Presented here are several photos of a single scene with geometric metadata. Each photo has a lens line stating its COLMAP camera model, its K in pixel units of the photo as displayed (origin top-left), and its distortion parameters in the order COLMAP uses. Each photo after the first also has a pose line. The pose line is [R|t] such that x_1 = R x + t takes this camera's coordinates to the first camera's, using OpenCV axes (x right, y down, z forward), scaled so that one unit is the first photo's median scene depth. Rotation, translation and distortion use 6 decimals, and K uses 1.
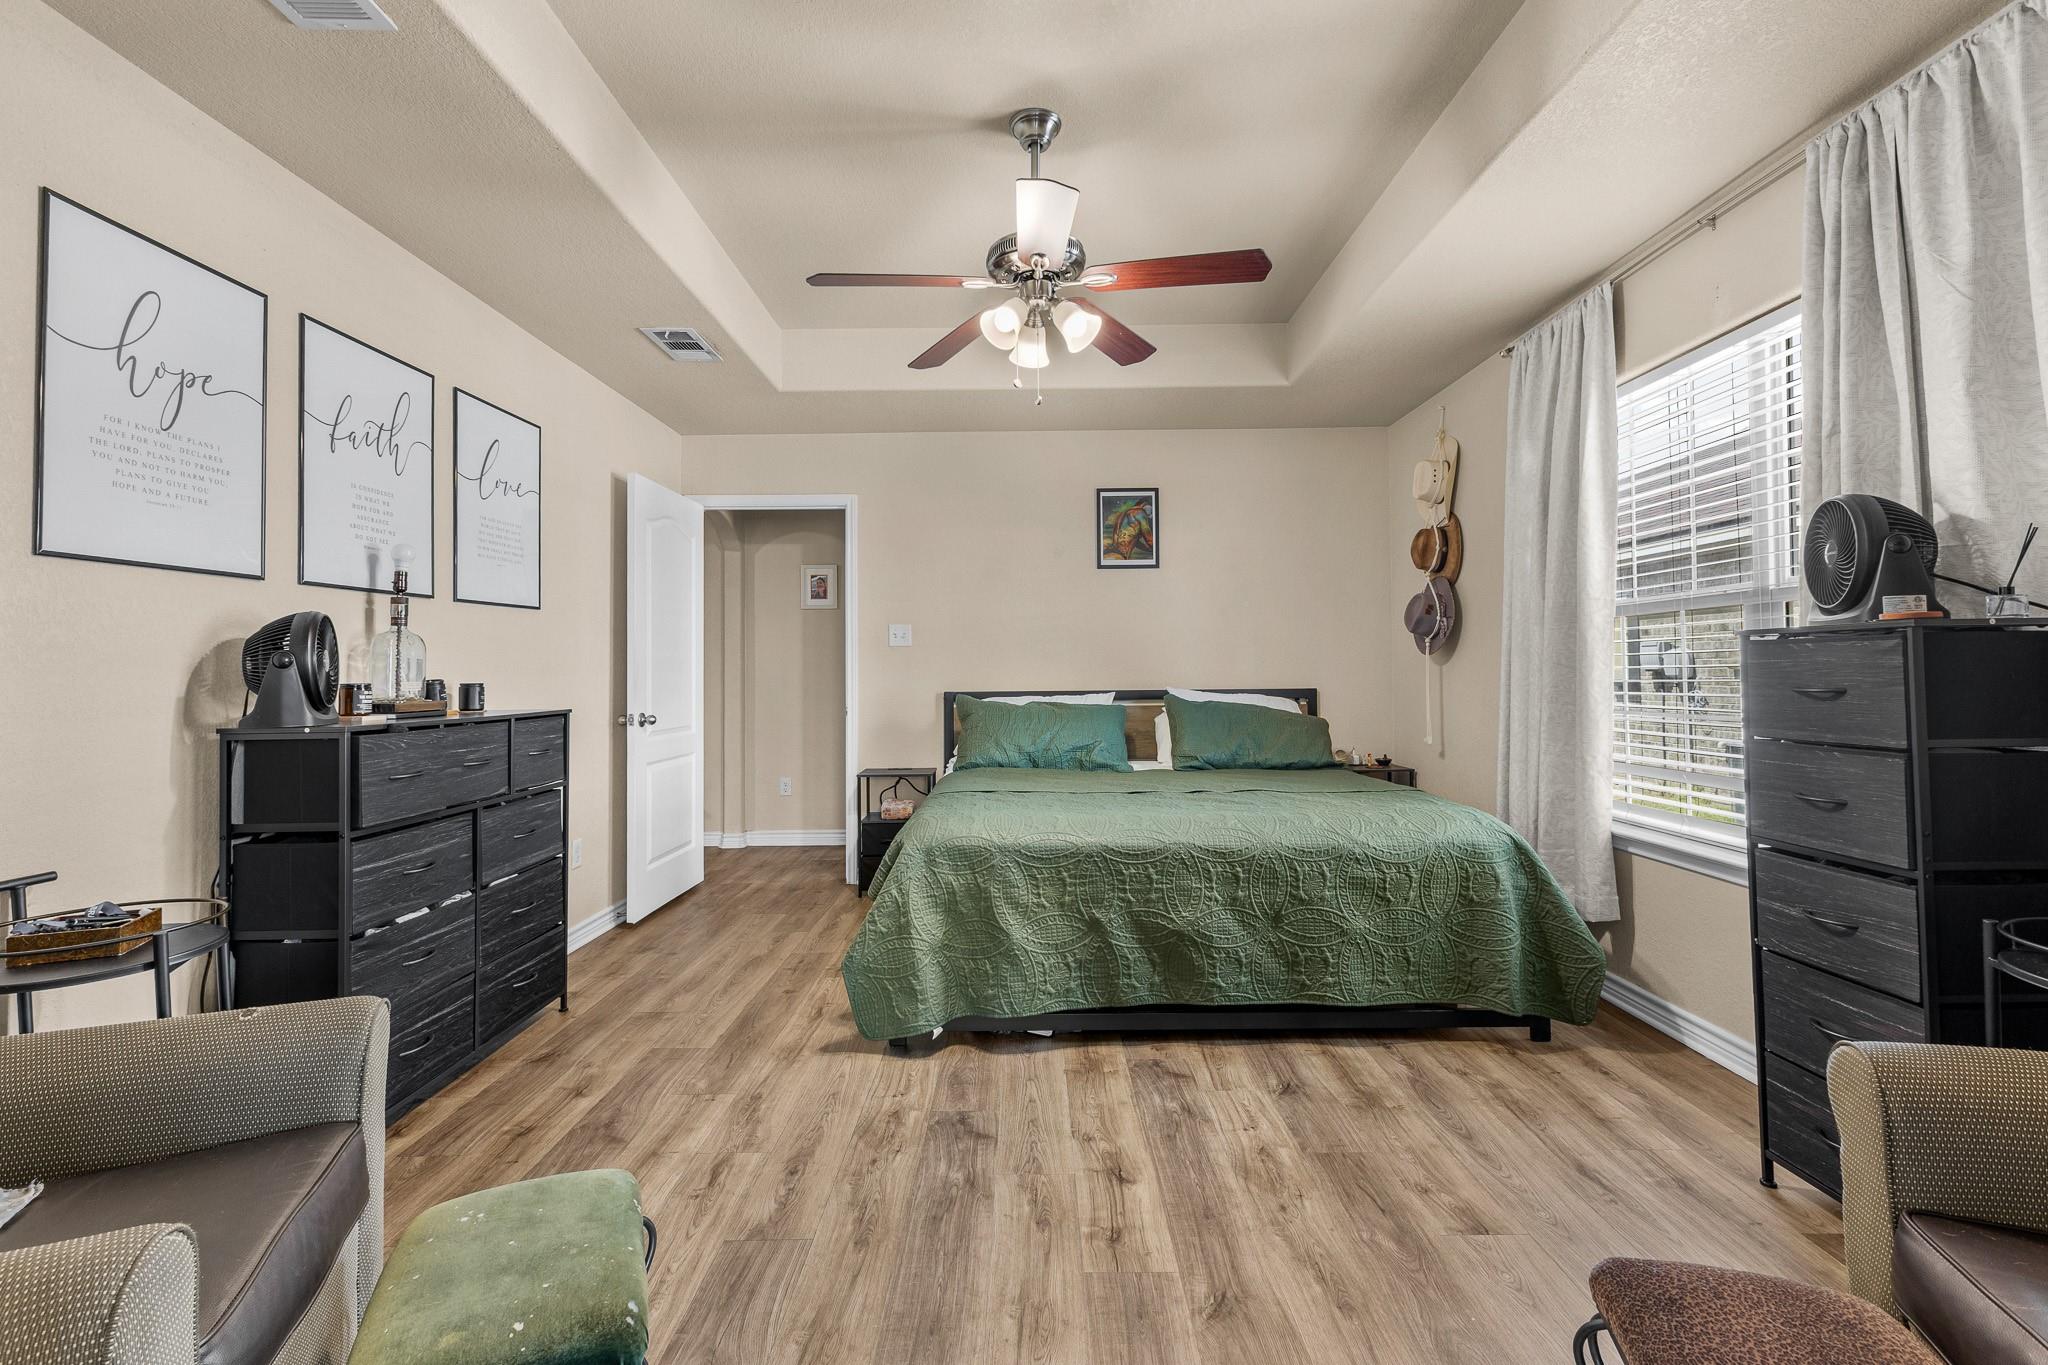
lens RADIAL K [[899.9, 0, 1023.4], [0, 899.9, 663.8], [0, 0, 1]] dist [0.006710, -0.001325]
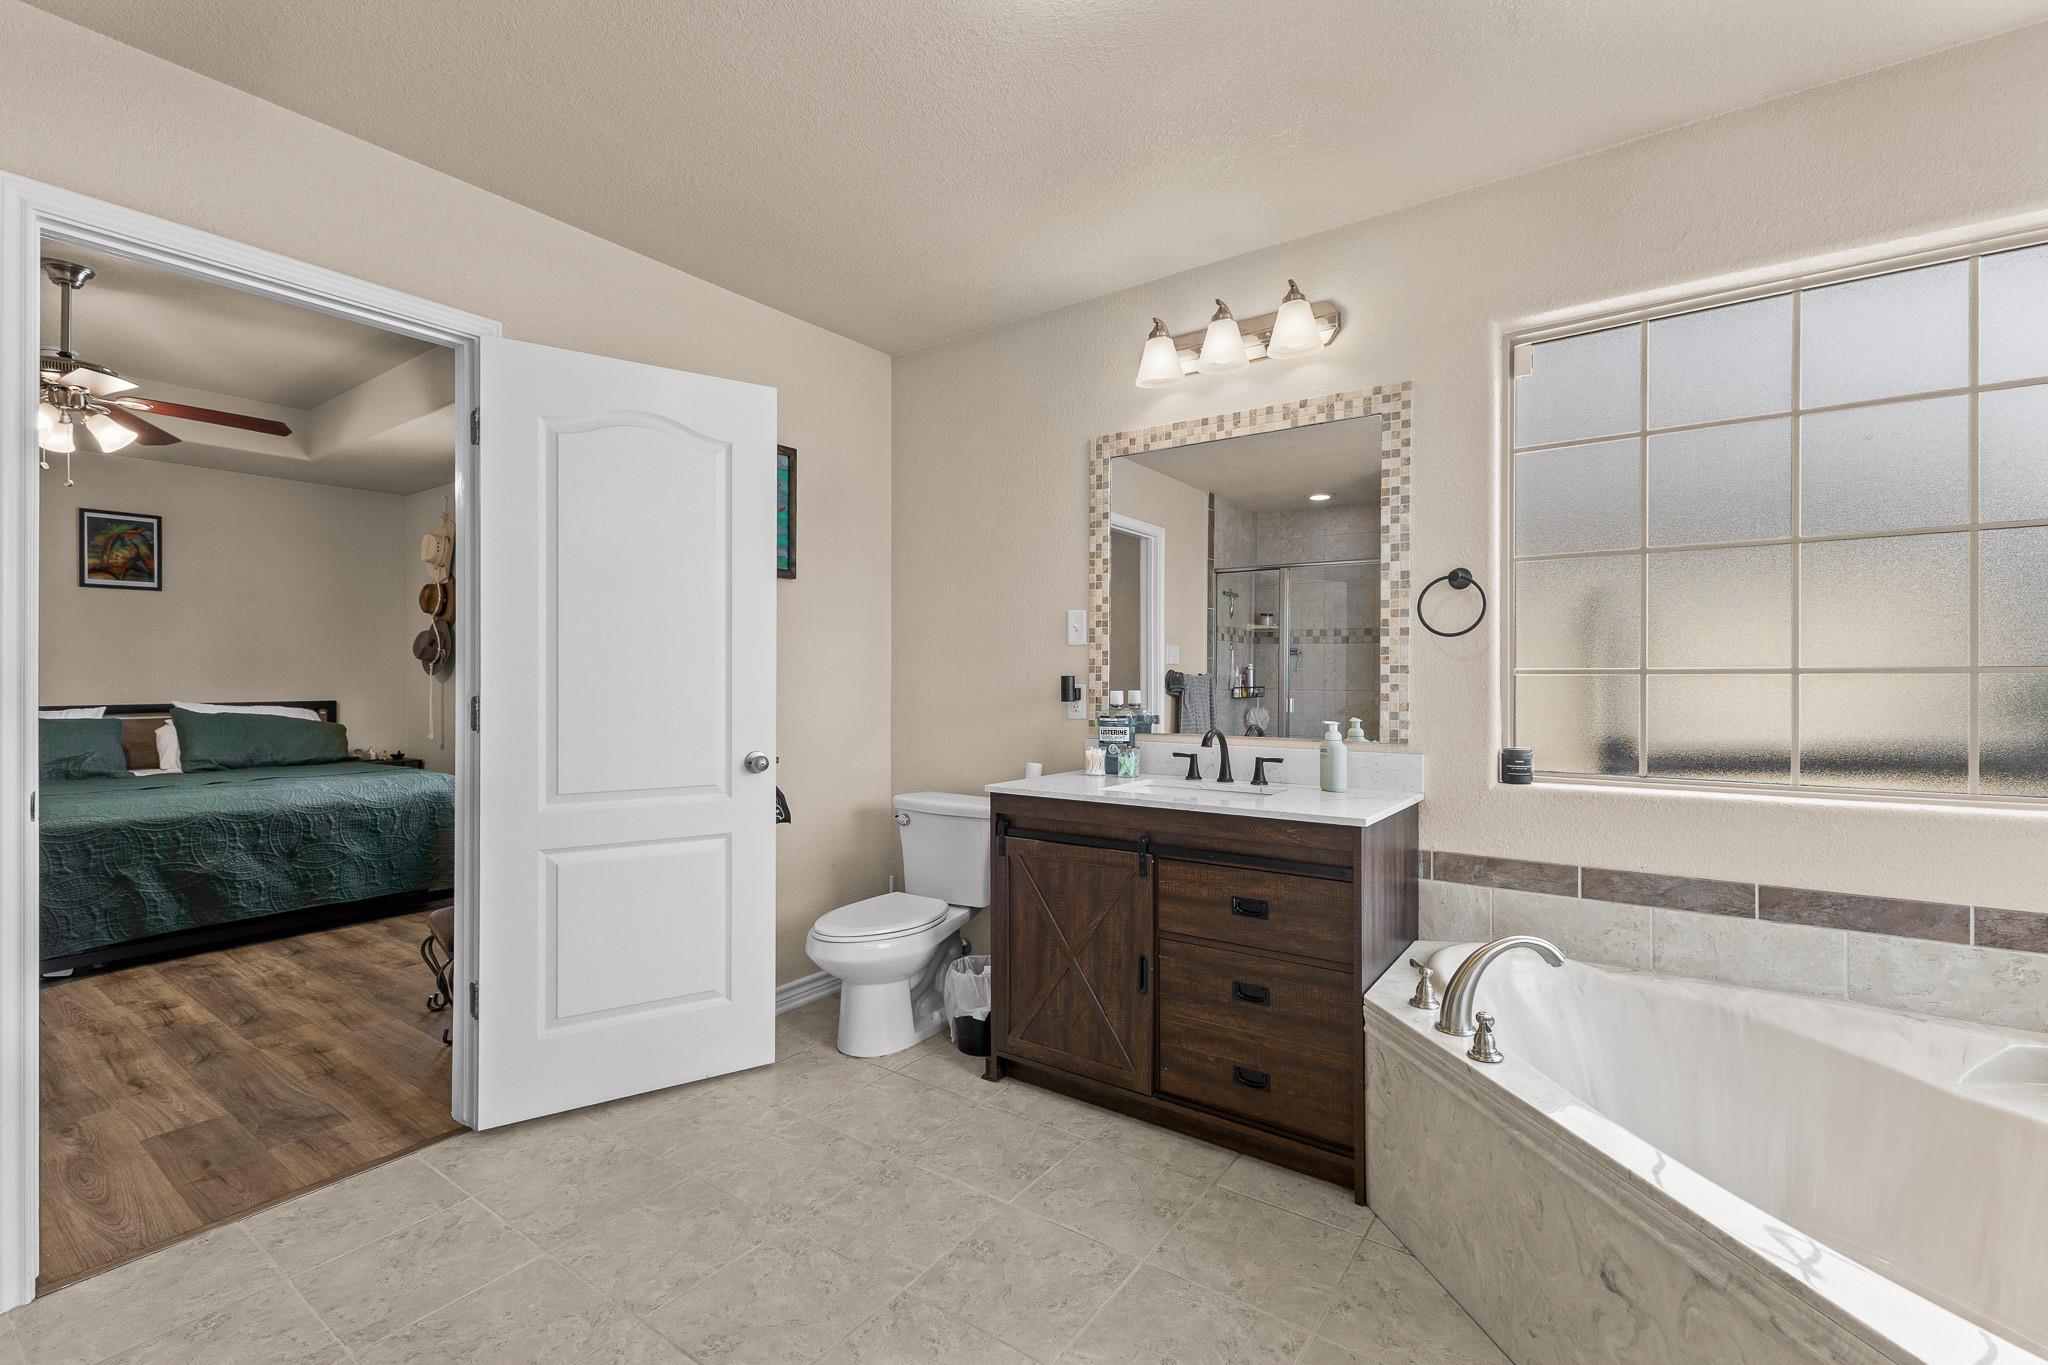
lens RADIAL K [[899.9, 0, 1024.2], [0, 899.9, 672.5], [0, 0, 1]] dist [0.006710, -0.001325]
pose [[0.582864, 0.009226, 0.812517, -0.154278], [-0.010331, 0.999939, -0.003943, -0.018383], [-0.812504, -0.006095, 0.582924, -0.574824]]
